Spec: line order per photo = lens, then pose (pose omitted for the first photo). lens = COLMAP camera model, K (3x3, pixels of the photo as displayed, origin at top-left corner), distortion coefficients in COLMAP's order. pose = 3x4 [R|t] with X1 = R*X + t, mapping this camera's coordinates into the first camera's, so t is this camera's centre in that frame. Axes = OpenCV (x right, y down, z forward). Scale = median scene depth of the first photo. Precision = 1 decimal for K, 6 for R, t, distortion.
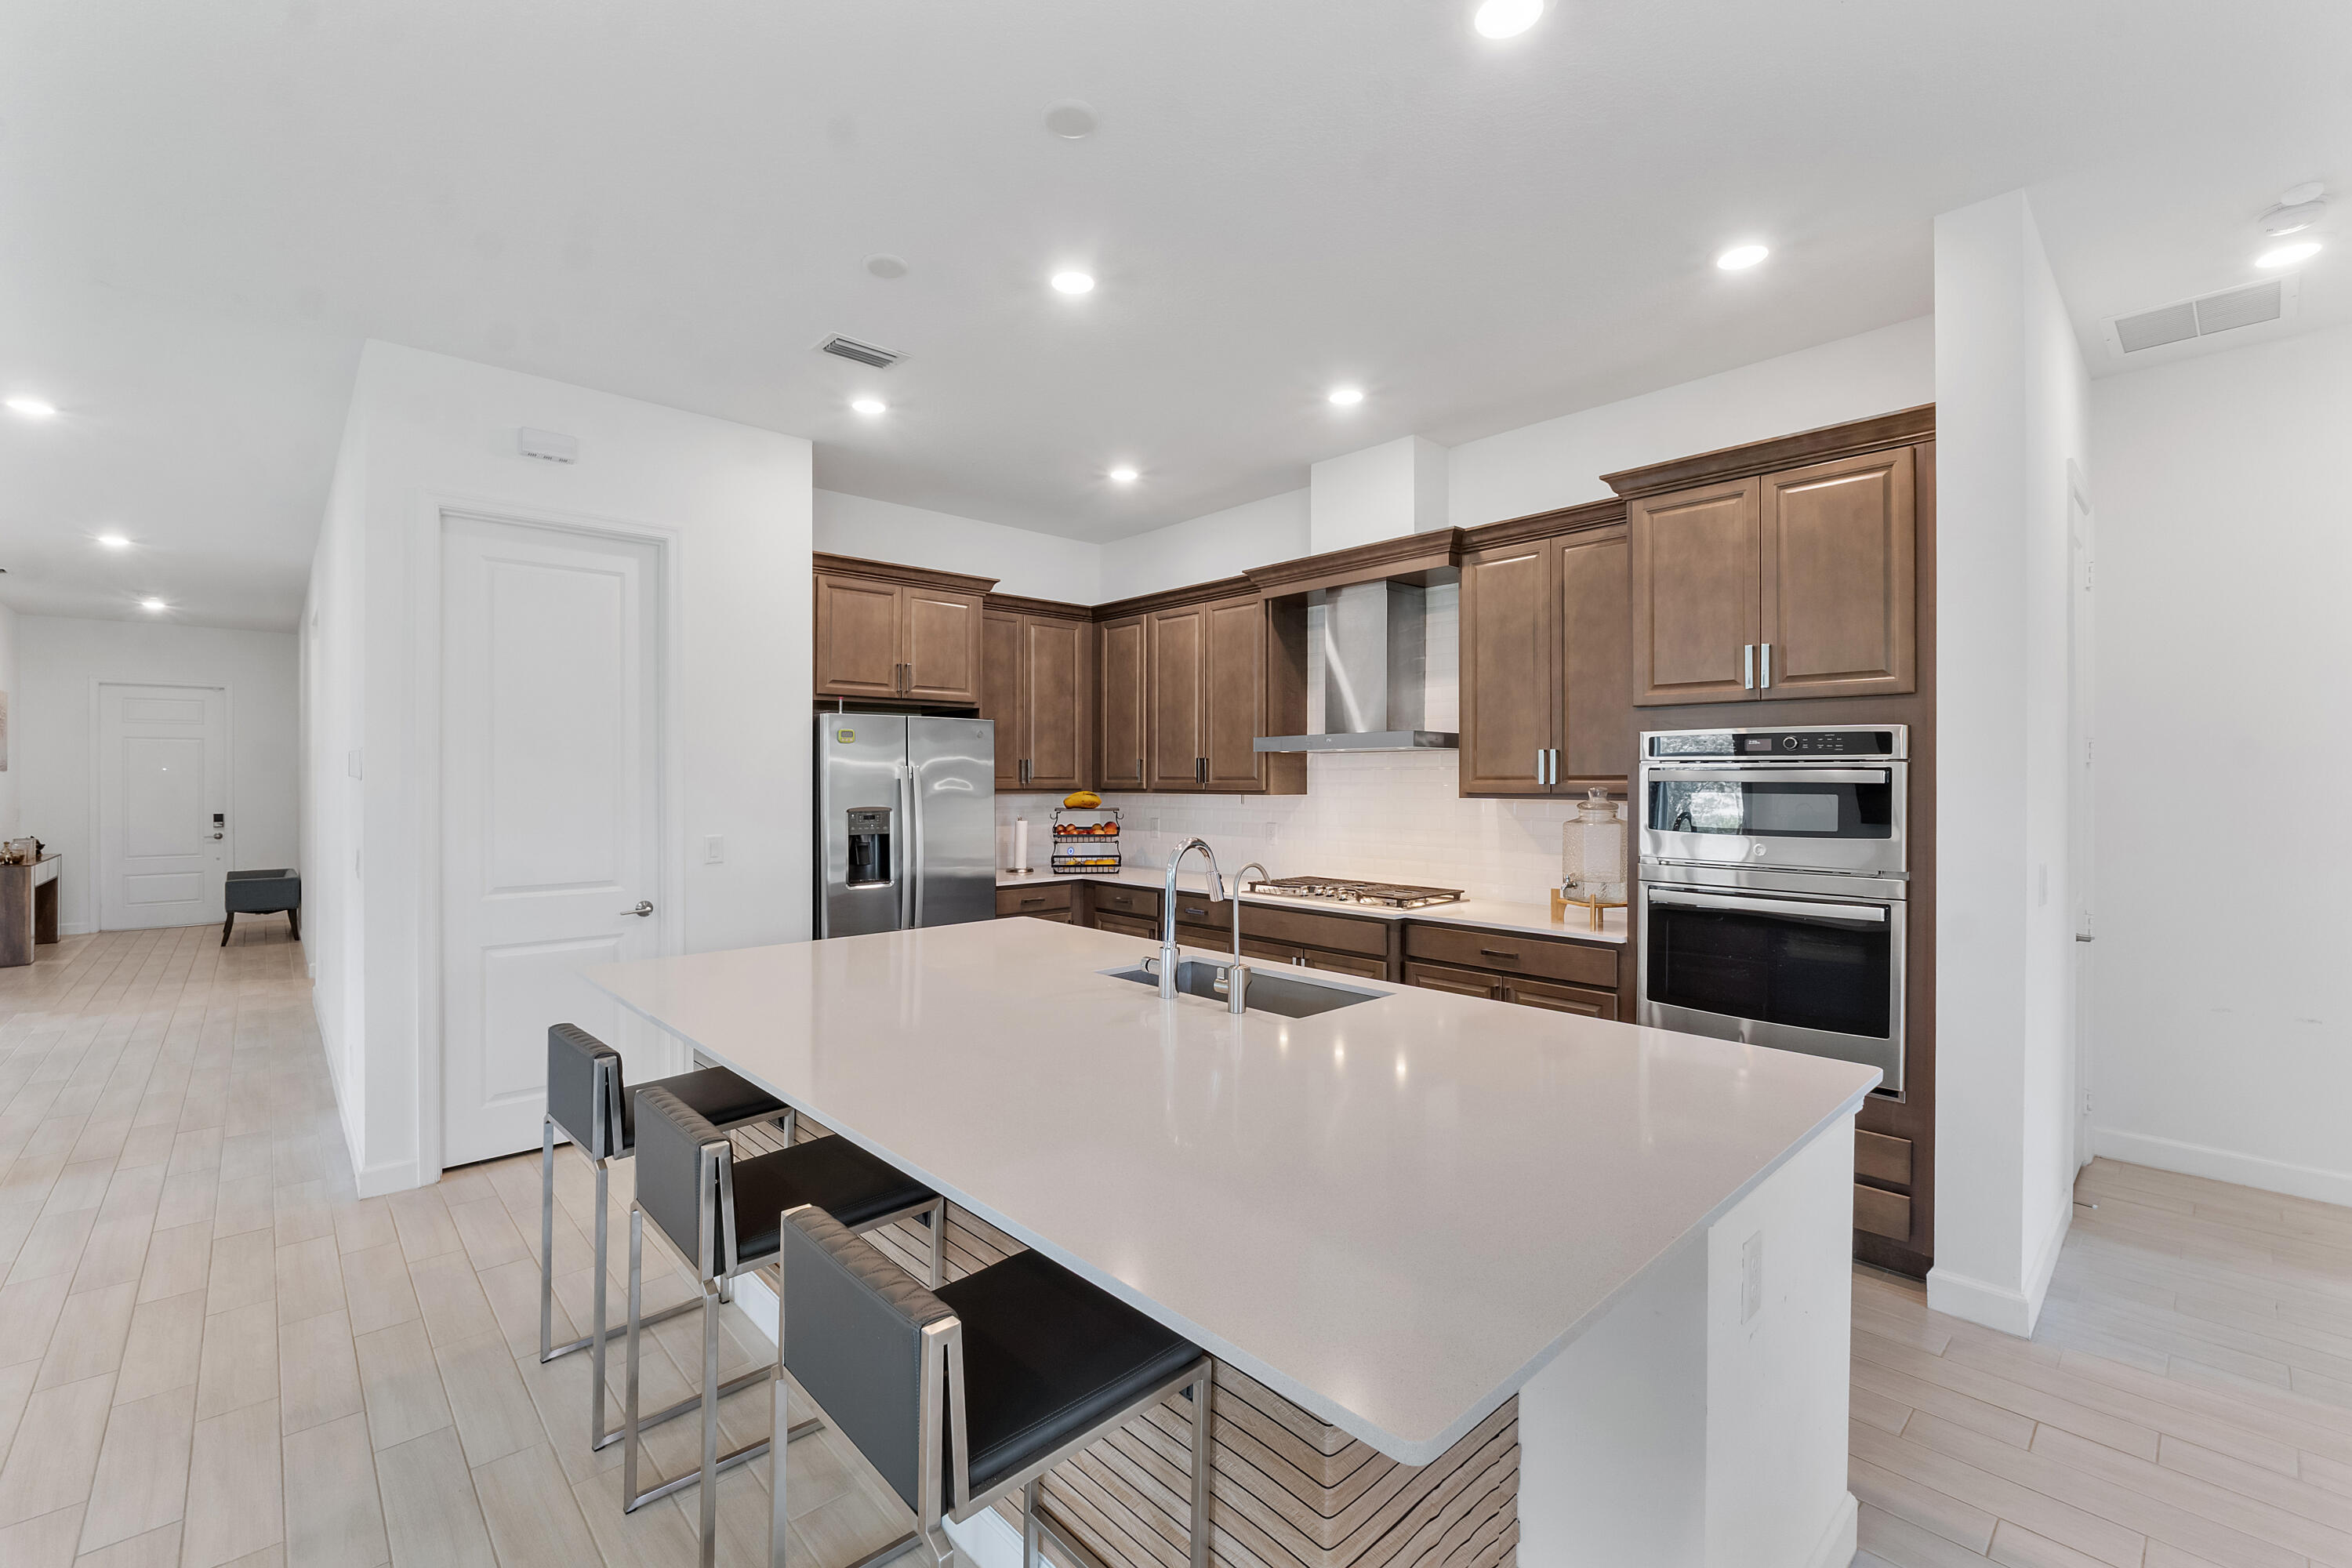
lens RADIAL K [[1003.3, 0, 1164.0], [0, 1003.3, 780.2], [0, 0, 1]] dist [-0.003286, 0.000037]
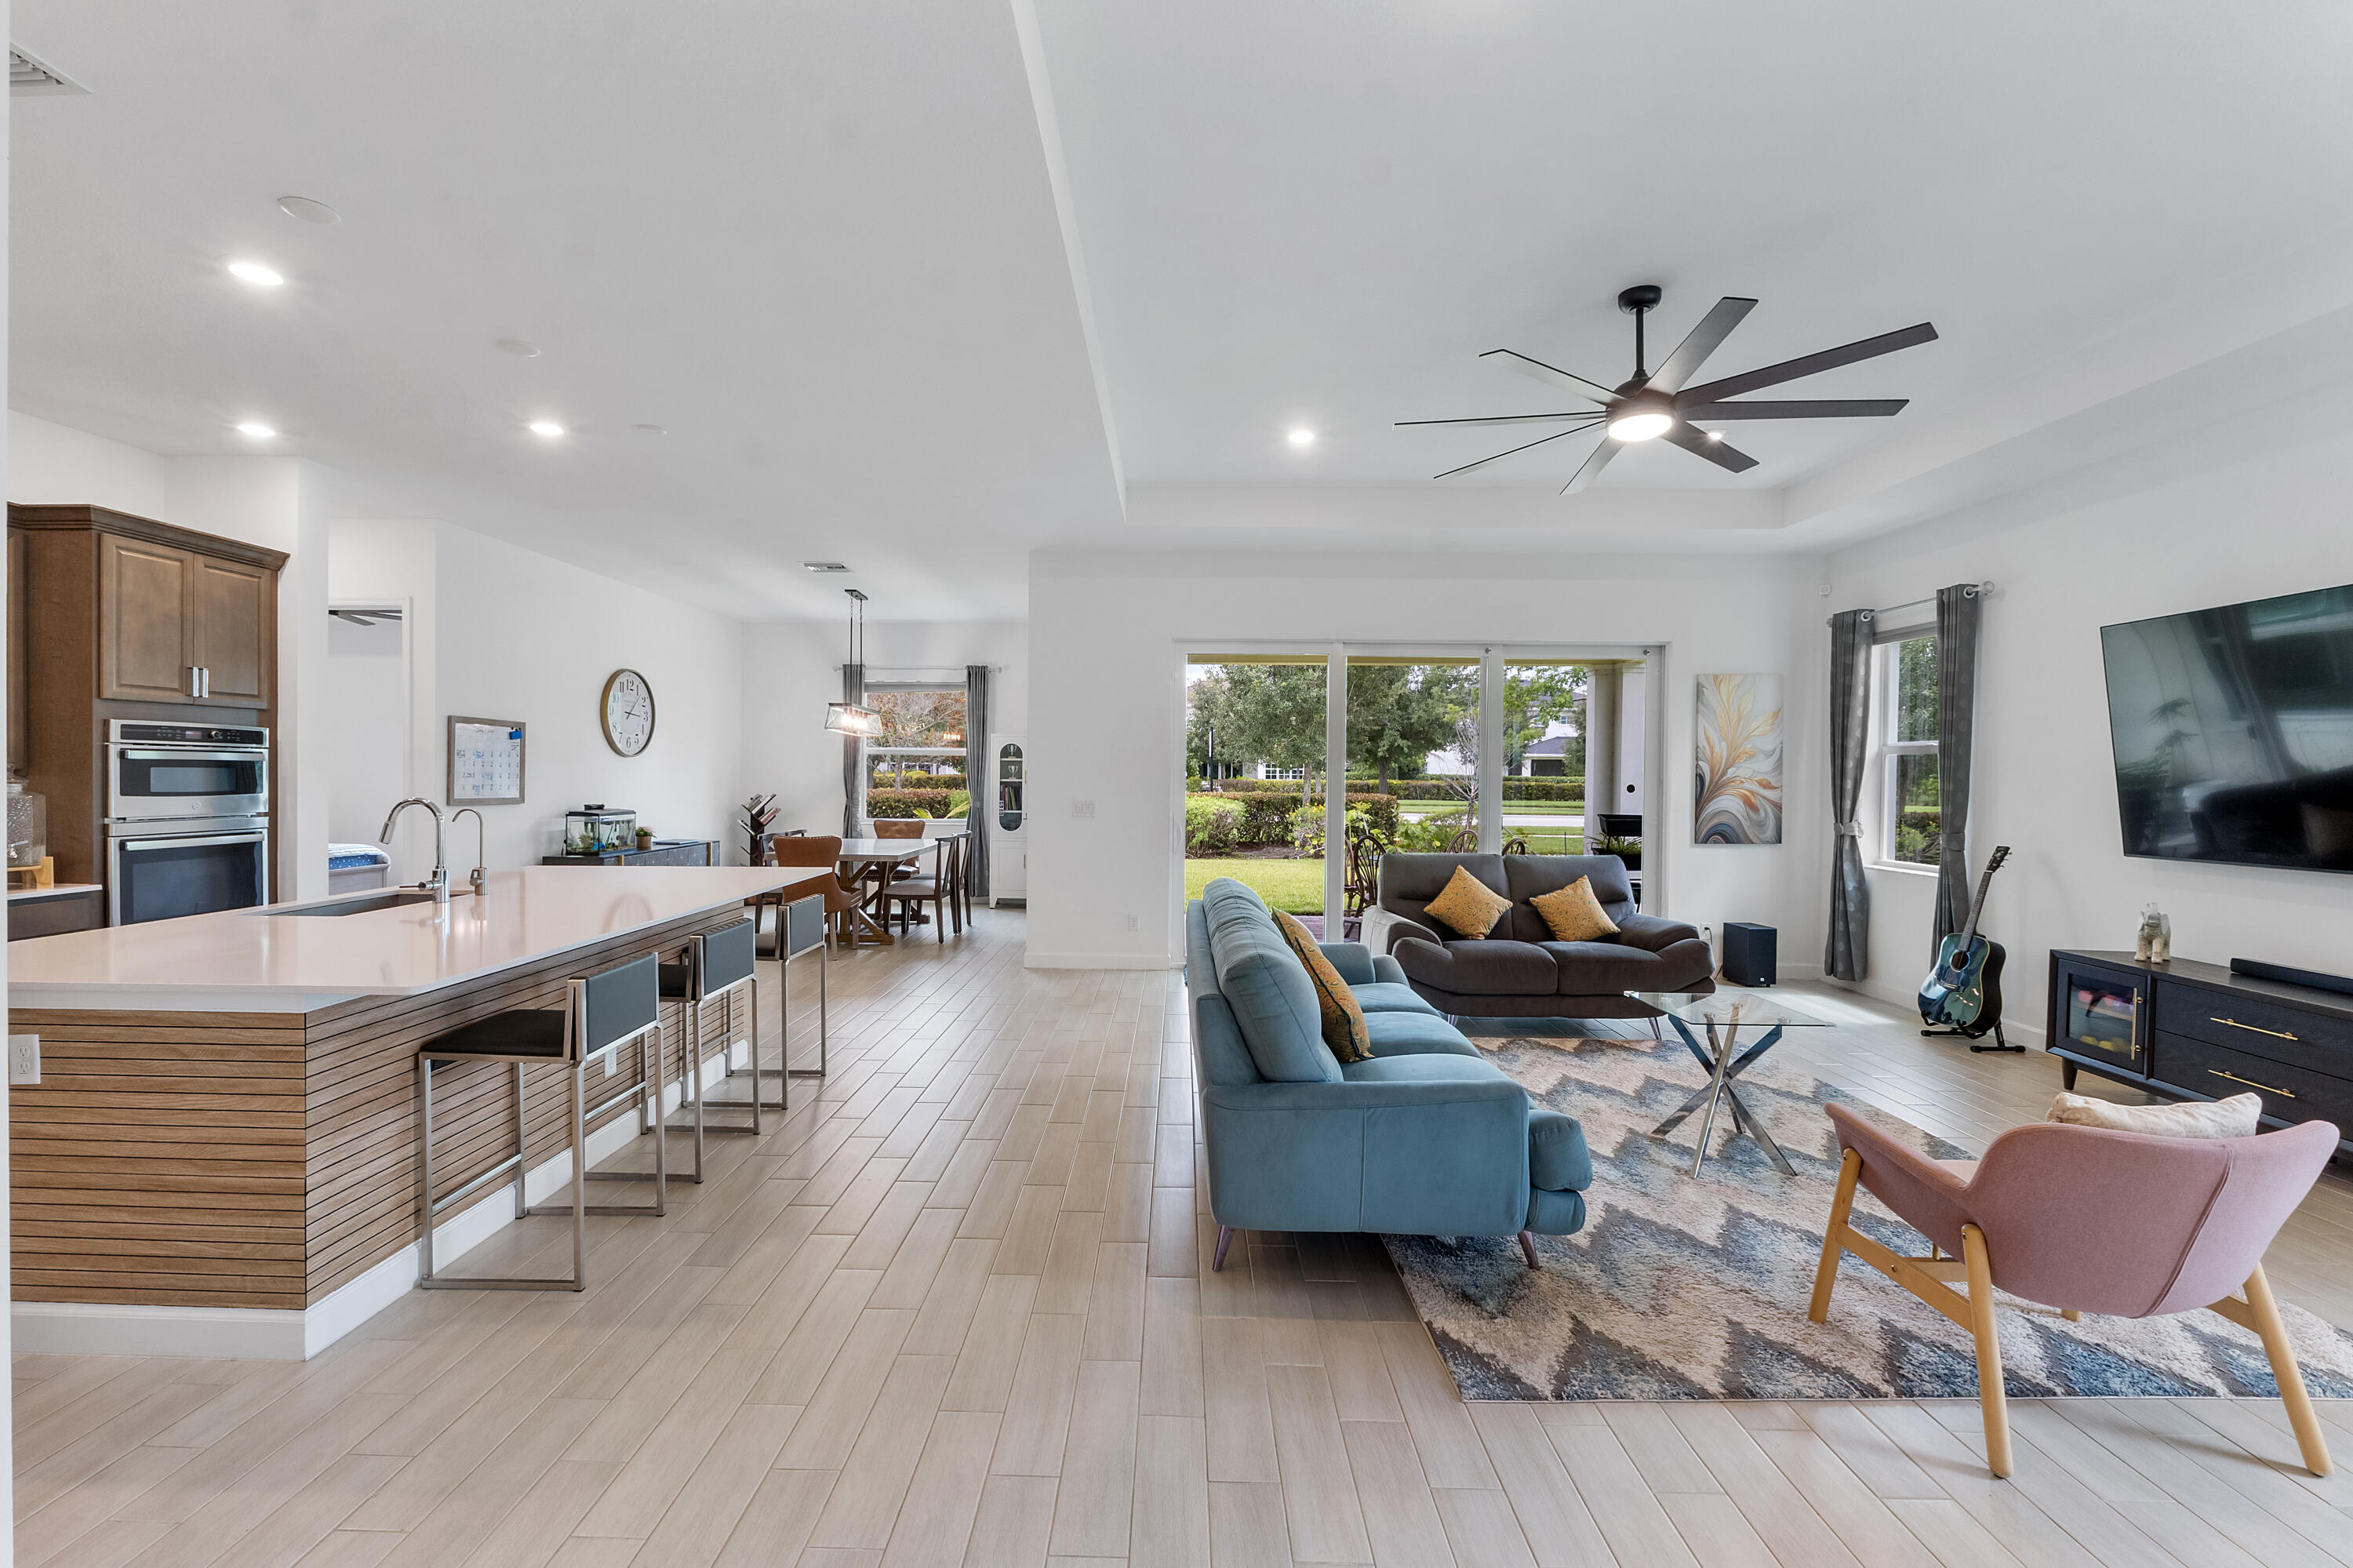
lens RADIAL K [[983.6, 0, 1157.1], [0, 983.6, 785.0], [0, 0, 1]] dist [-0.013709, -0.000099]
pose [[-0.722755, -0.014110, 0.690960, -0.990691], [-0.004704, 0.999869, 0.015498, 0.006795], [-0.691088, 0.007951, -0.722727, 0.732072]]
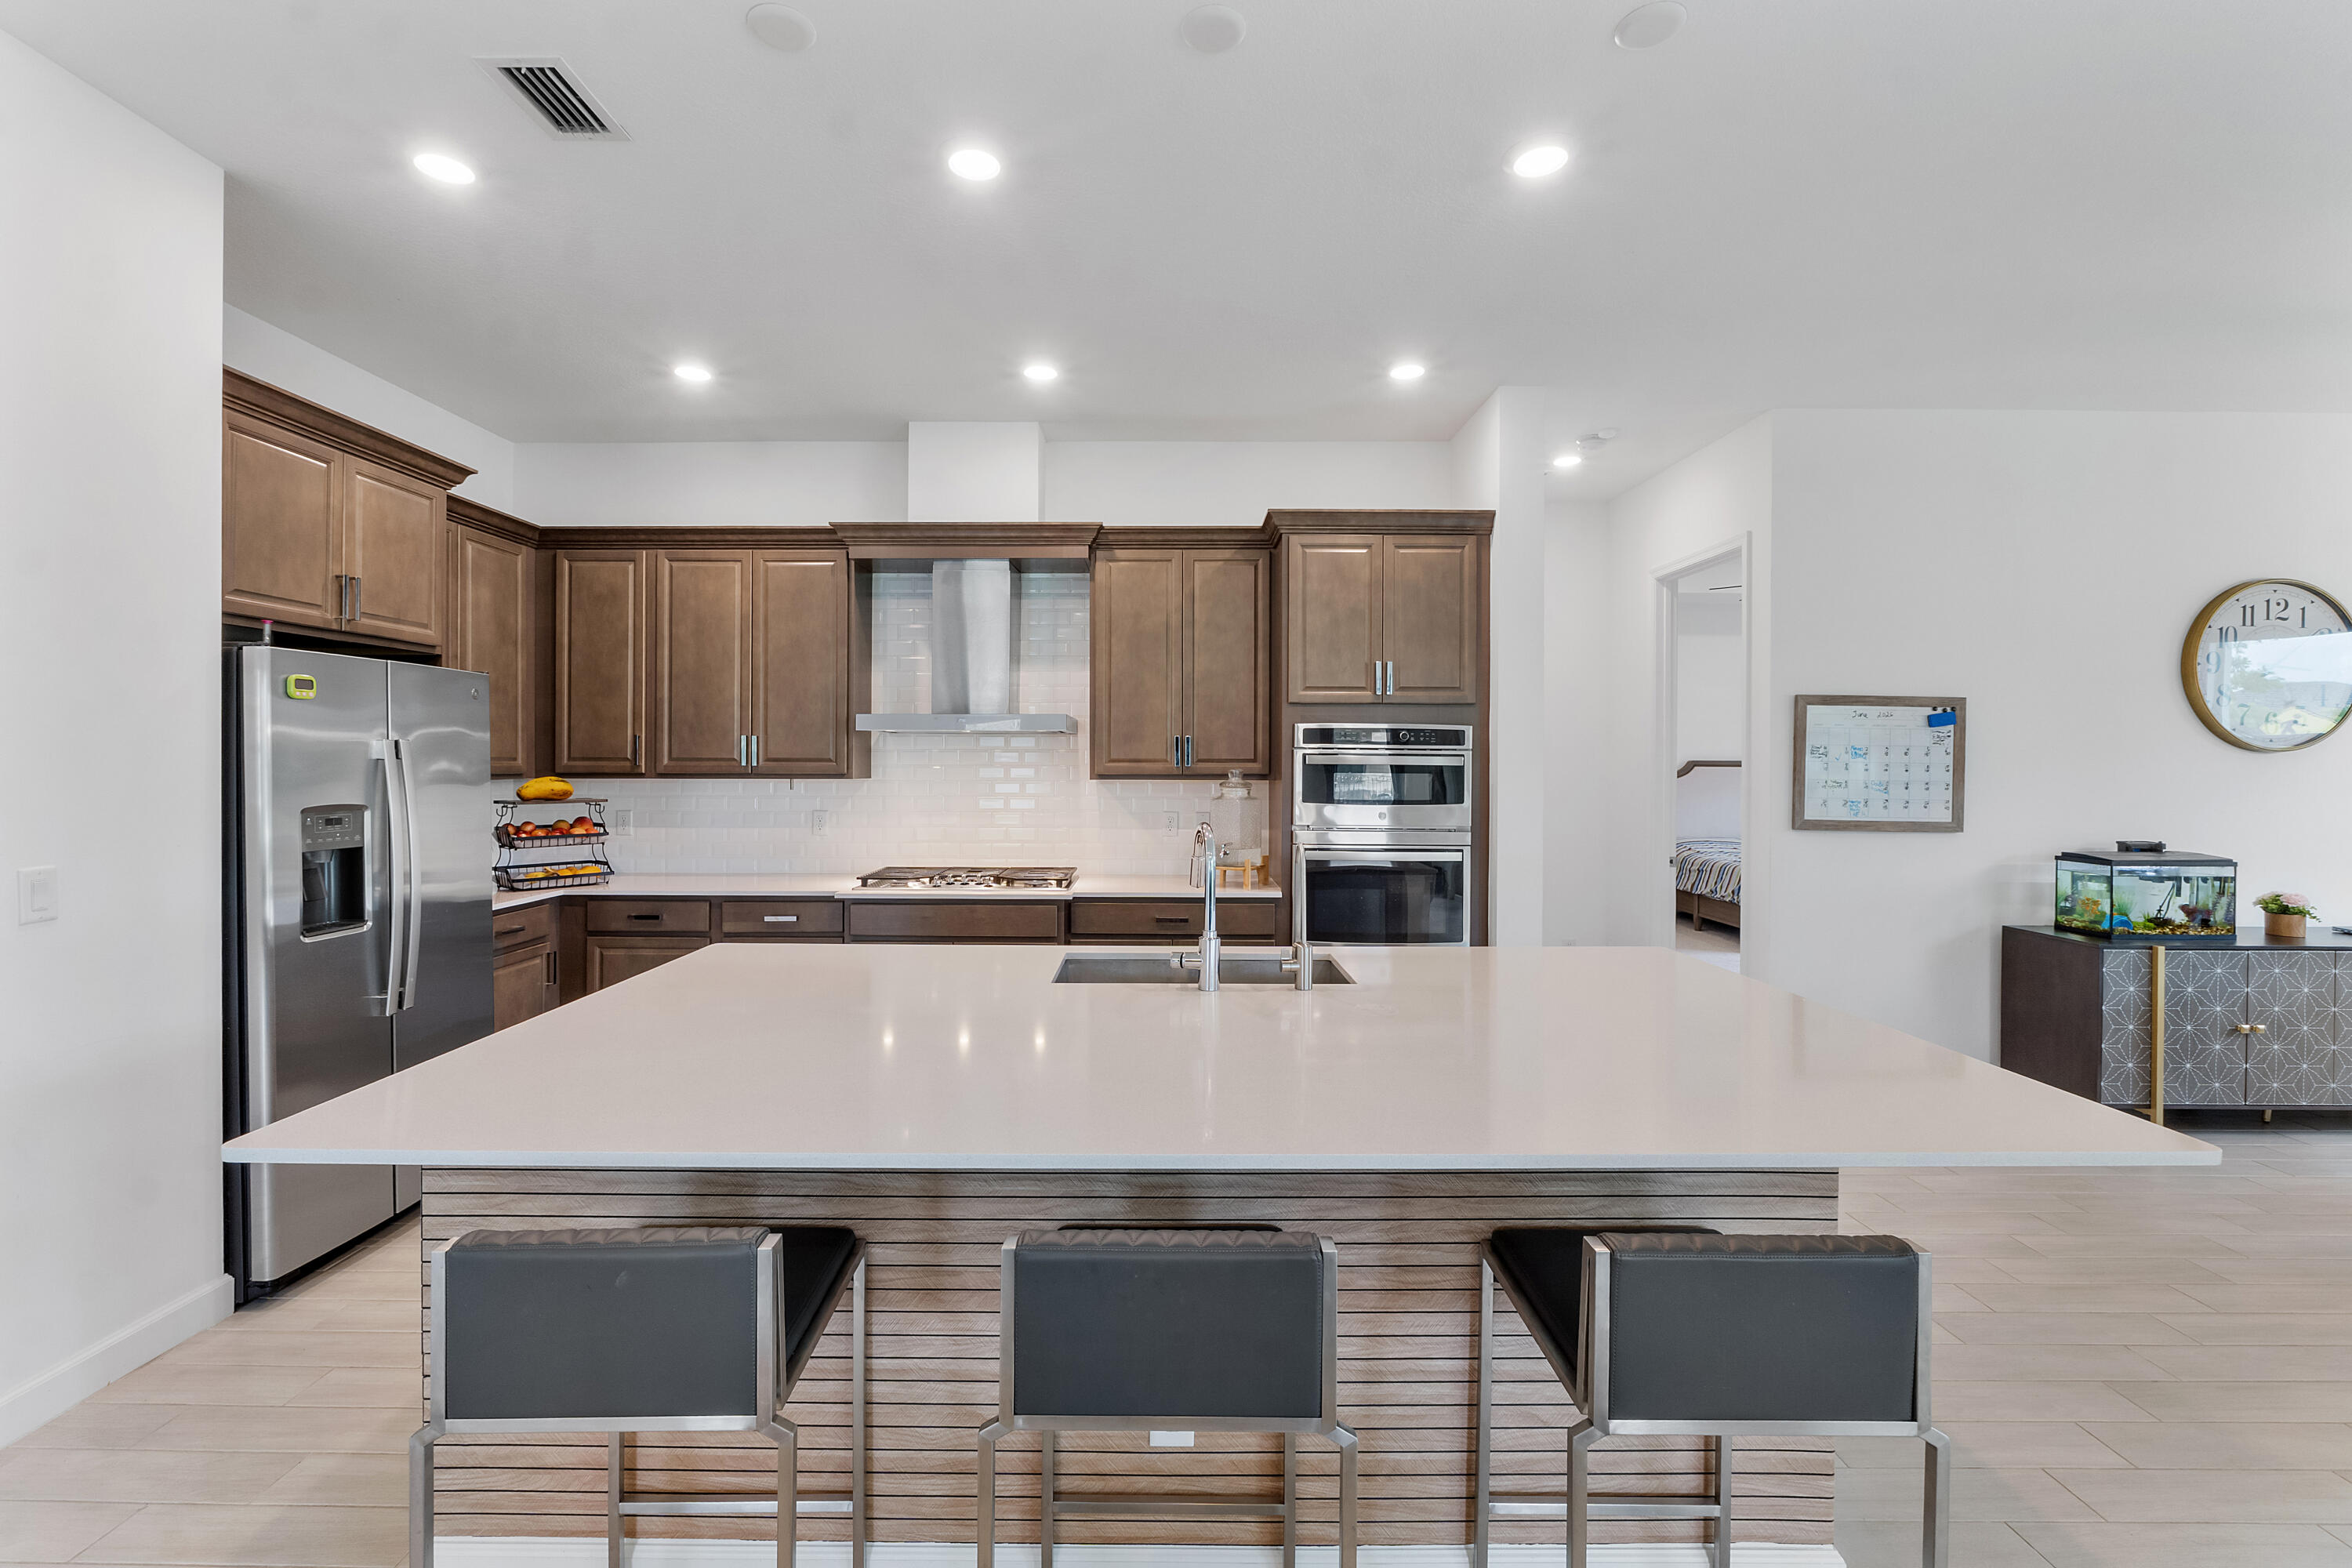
lens RADIAL K [[998.7, 0, 1164.5], [0, 998.7, 768.9], [0, 0, 1]] dist [-0.007159, 0.000291]
pose [[0.677823, -0.002197, 0.735222, -0.401996], [-0.001958, 0.999987, 0.004793, 0.000963], [-0.735222, -0.004689, 0.677810, 0.217305]]
